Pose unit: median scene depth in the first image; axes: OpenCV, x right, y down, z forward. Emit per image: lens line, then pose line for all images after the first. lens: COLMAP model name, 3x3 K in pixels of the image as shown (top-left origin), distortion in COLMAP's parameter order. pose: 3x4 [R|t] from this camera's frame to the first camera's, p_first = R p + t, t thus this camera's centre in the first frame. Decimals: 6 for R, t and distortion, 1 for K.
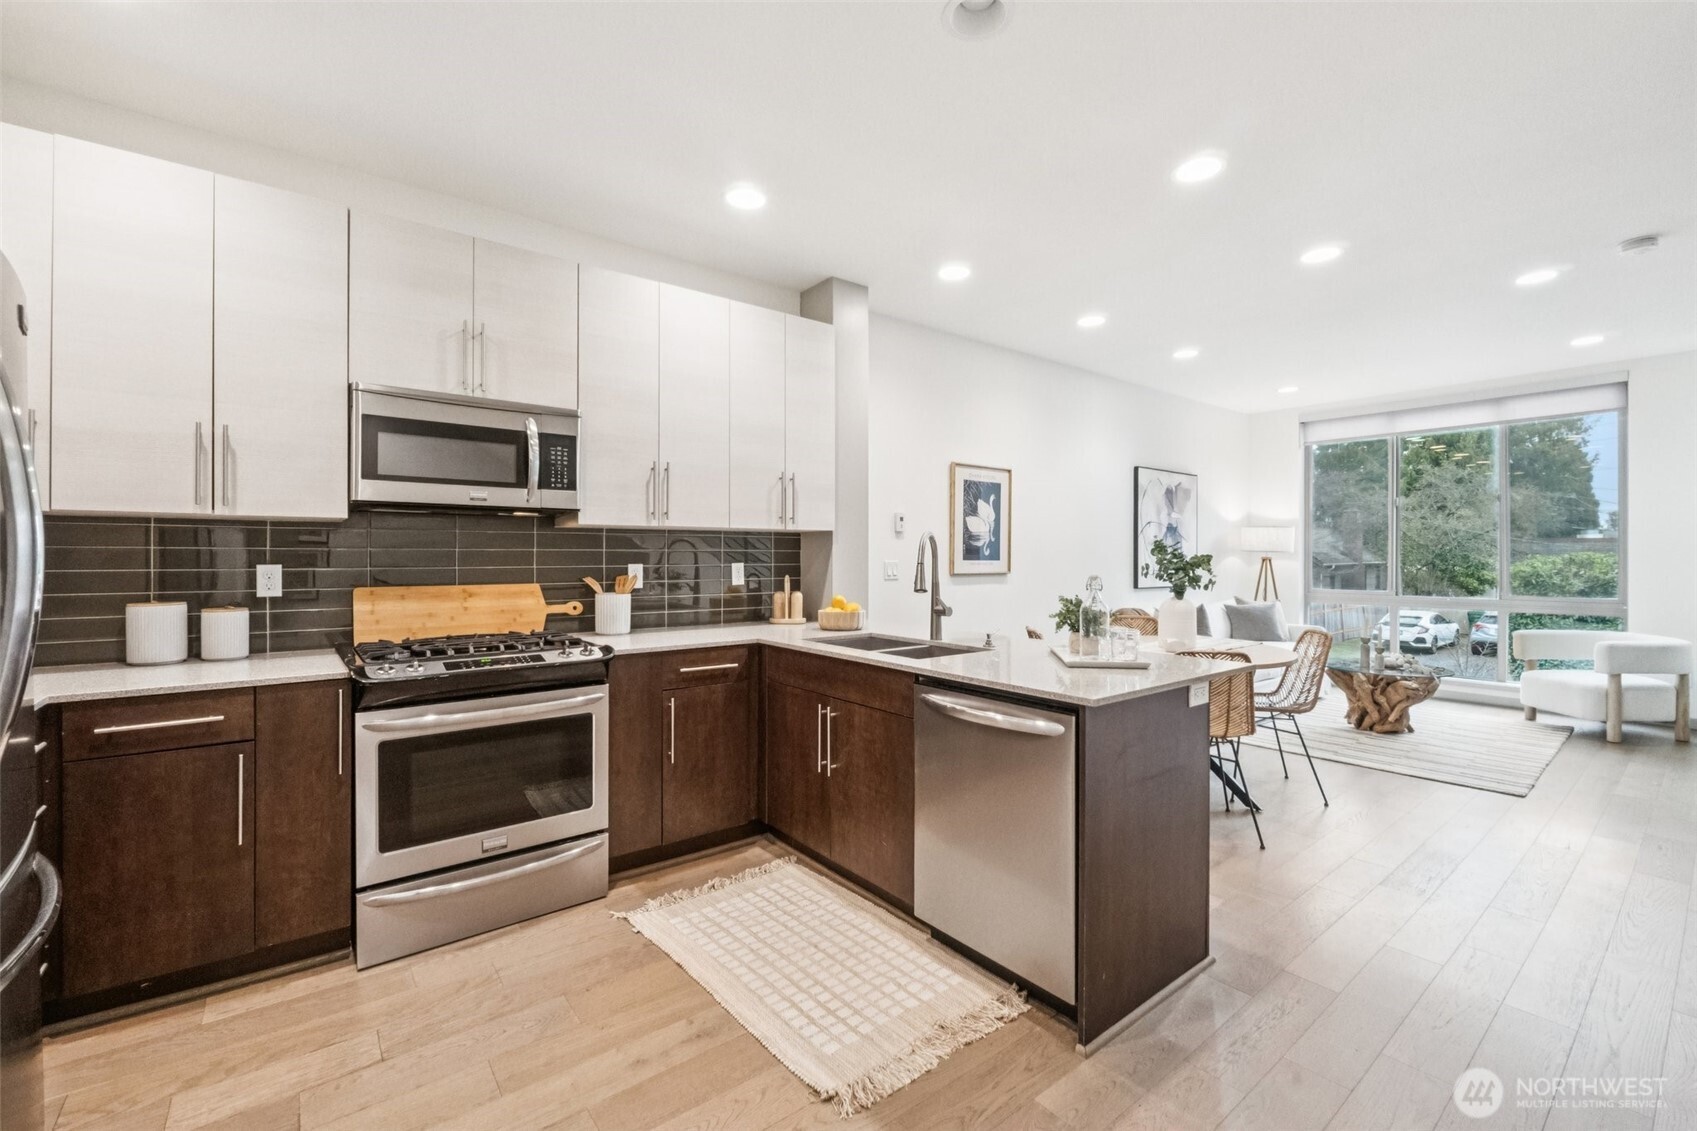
lens RADIAL K [[706.4, 0, 853.0], [0, 706.4, 560.2], [0, 0, 1]] dist [-0.008300, -0.000092]
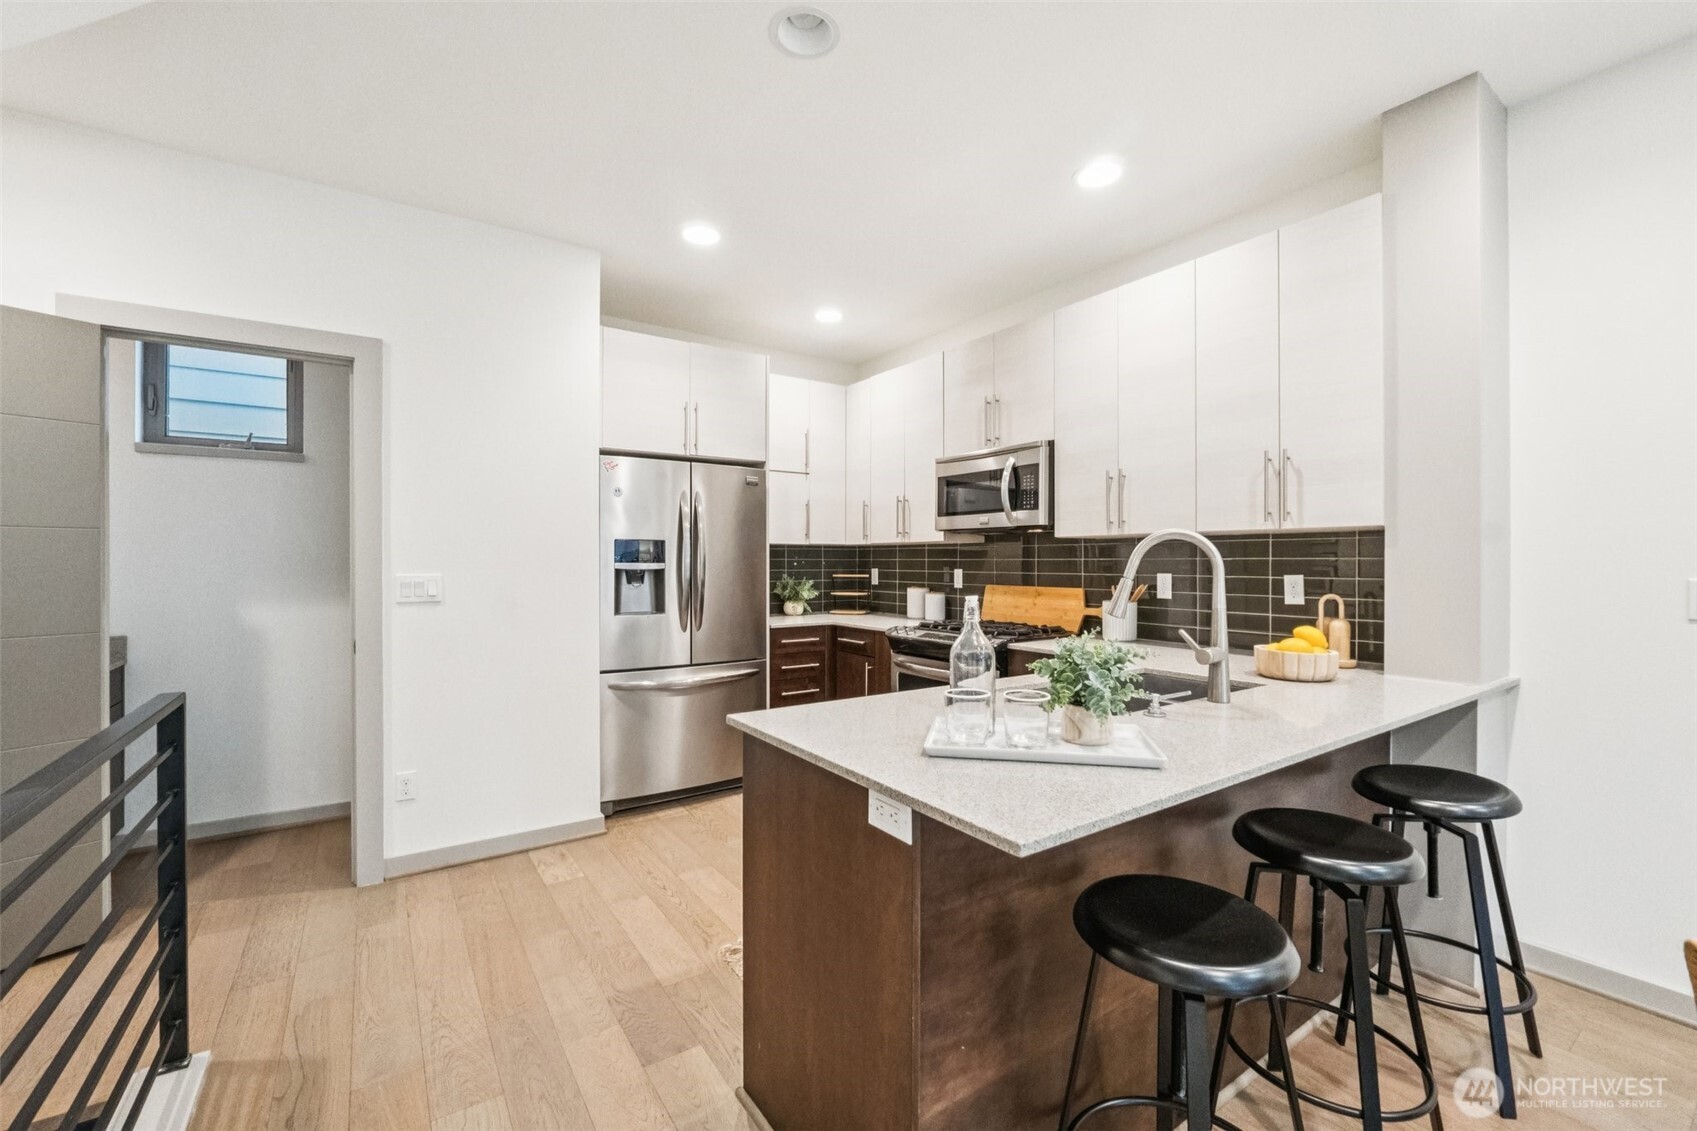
lens RADIAL K [[706.4, 0, 853.0], [0, 706.4, 560.2], [0, 0, 1]] dist [-0.008300, -0.000092]
pose [[-0.056555, -0.002534, -0.998396, 0.786746], [-0.009642, 0.999952, -0.001992, -0.007935], [0.998353, 0.009514, -0.056576, 0.742375]]
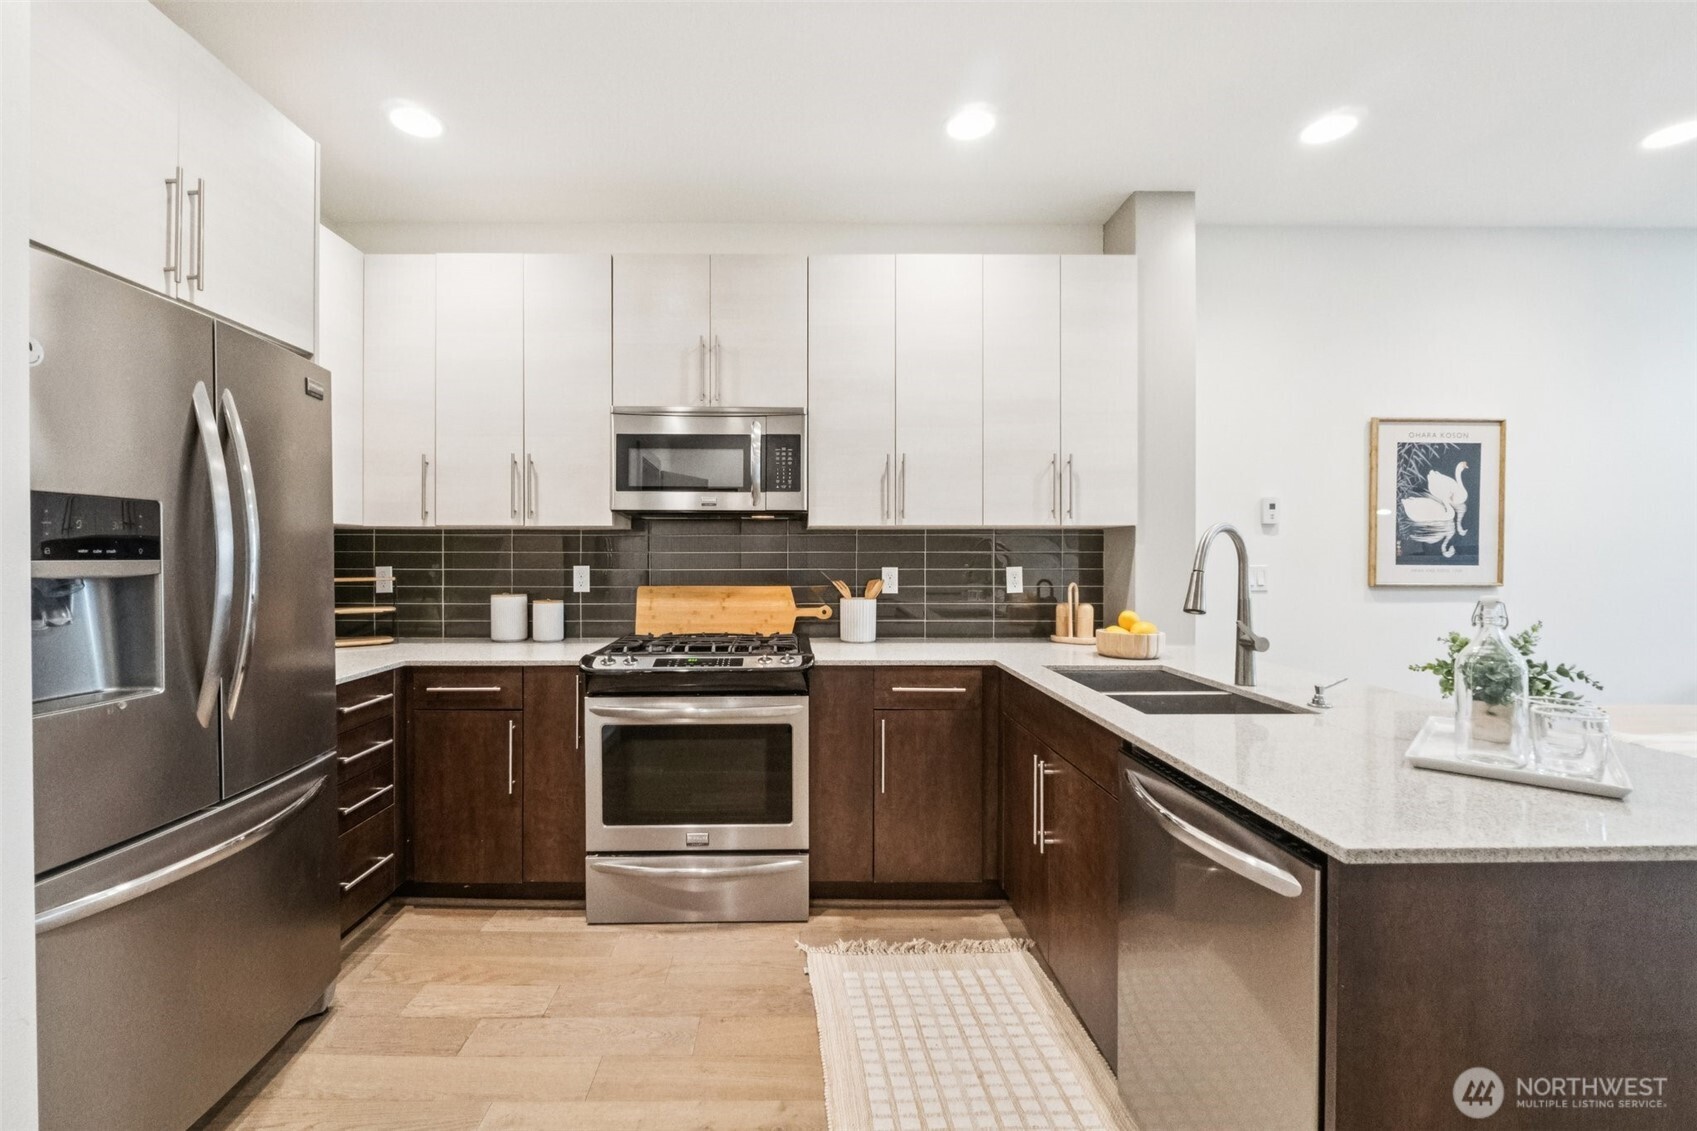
lens RADIAL K [[711.3, 0, 863.7], [0, 711.3, 562.1], [0, 0, 1]] dist [-0.005846, -0.000600]
pose [[0.793038, 0.005001, -0.609152, 0.271559], [-0.003624, 0.999987, 0.003492, -0.005228], [0.609162, -0.000561, 0.793046, 0.282380]]
